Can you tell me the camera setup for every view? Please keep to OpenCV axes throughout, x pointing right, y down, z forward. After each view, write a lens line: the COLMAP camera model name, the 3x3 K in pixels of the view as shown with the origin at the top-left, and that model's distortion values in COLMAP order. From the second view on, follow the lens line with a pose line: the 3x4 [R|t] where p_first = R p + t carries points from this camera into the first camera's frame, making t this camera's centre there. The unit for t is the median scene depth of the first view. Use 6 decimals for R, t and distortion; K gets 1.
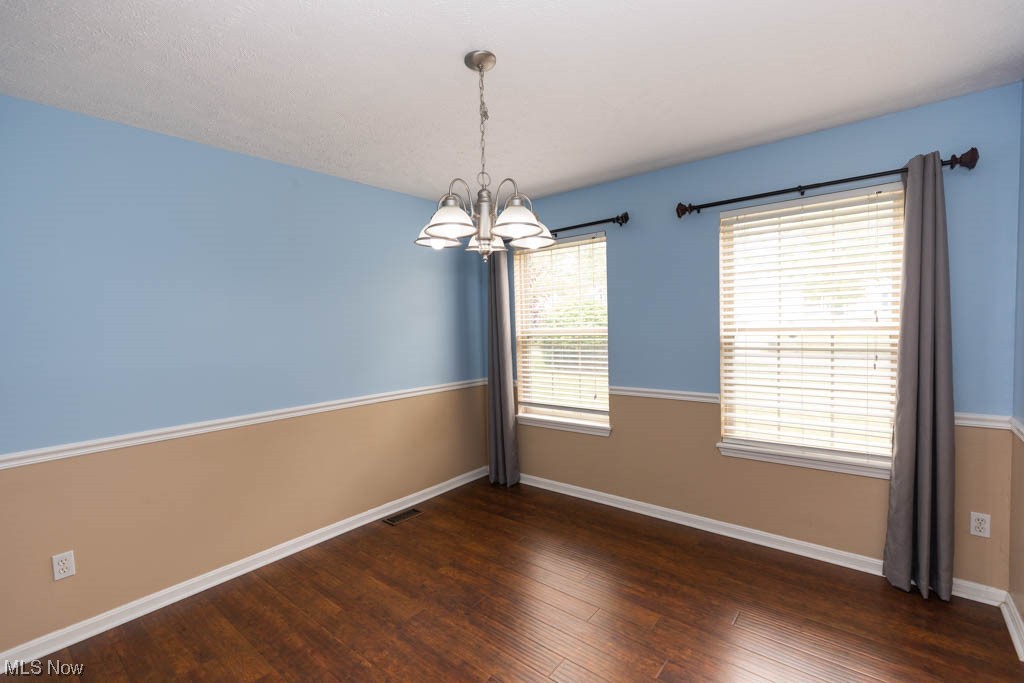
lens RADIAL K [[466.9, 0, 503.0], [0, 466.9, 342.6], [0, 0, 1]] dist [0.011629, 0.000256]
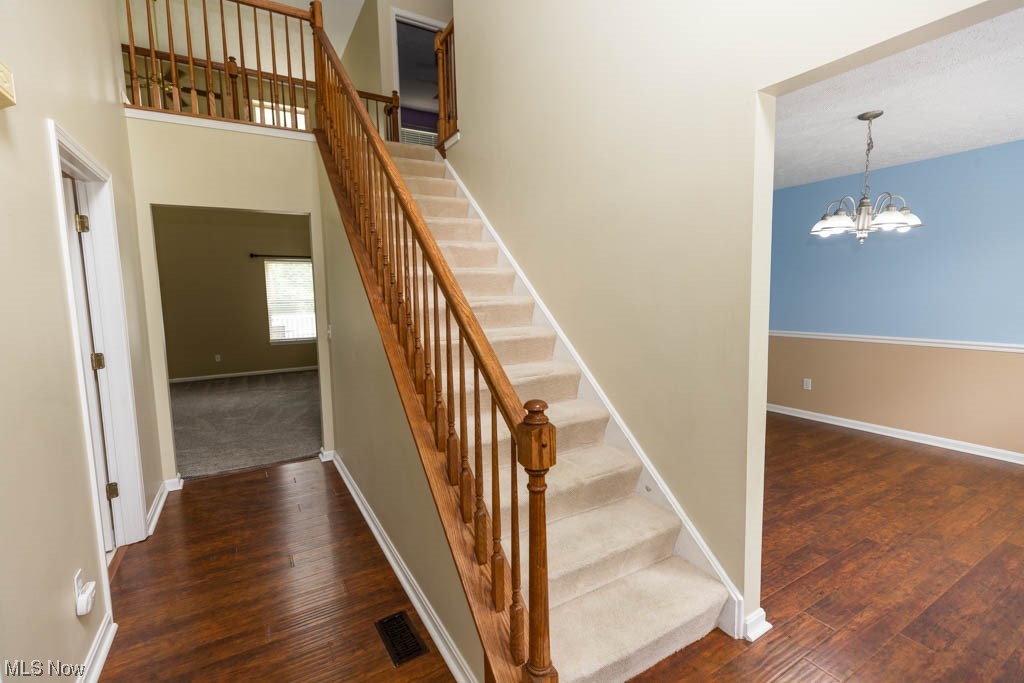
lens RADIAL K [[457.5, 0, 504.5], [0, 457.5, 332.7], [0, 0, 1]] dist [-0.001762, -0.000860]
pose [[-0.347771, 0.113226, -0.930718, 1.231753], [-0.017198, 0.991744, 0.127076, -0.029112], [0.937422, 0.060200, -0.342953, 0.272215]]
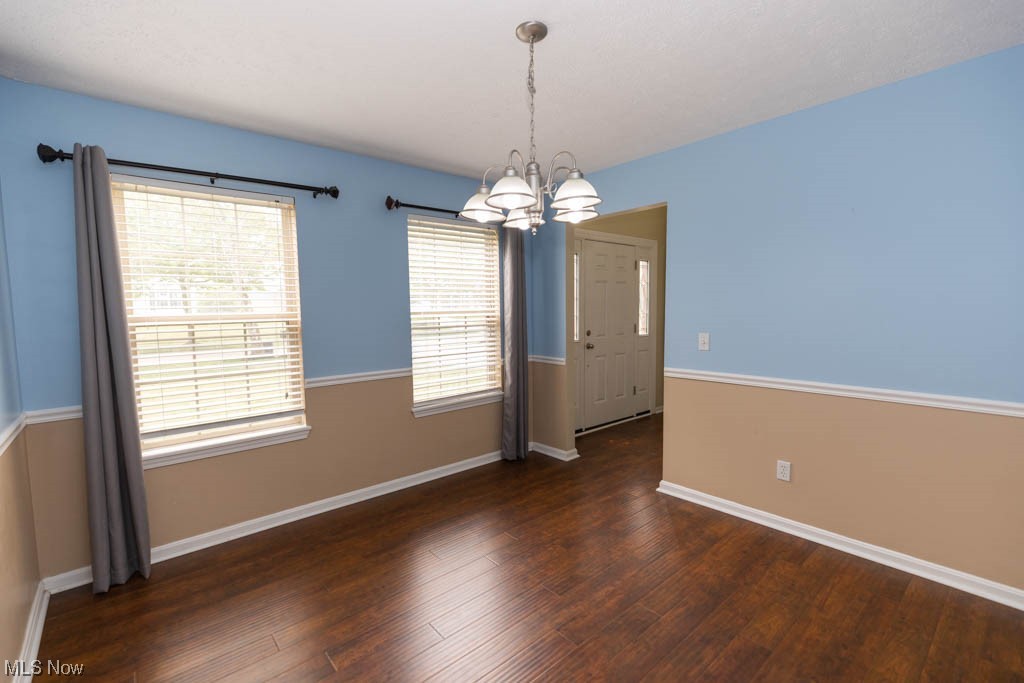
lens RADIAL K [[456.1, 0, 506.6], [0, 456.1, 338.2], [0, 0, 1]] dist [0.001535, 0.000824]
pose [[0.168949, -0.048454, 0.984433, -0.660301], [0.051548, 0.997858, 0.040268, 0.001579], [-0.984276, 0.043942, 0.171085, 0.590308]]
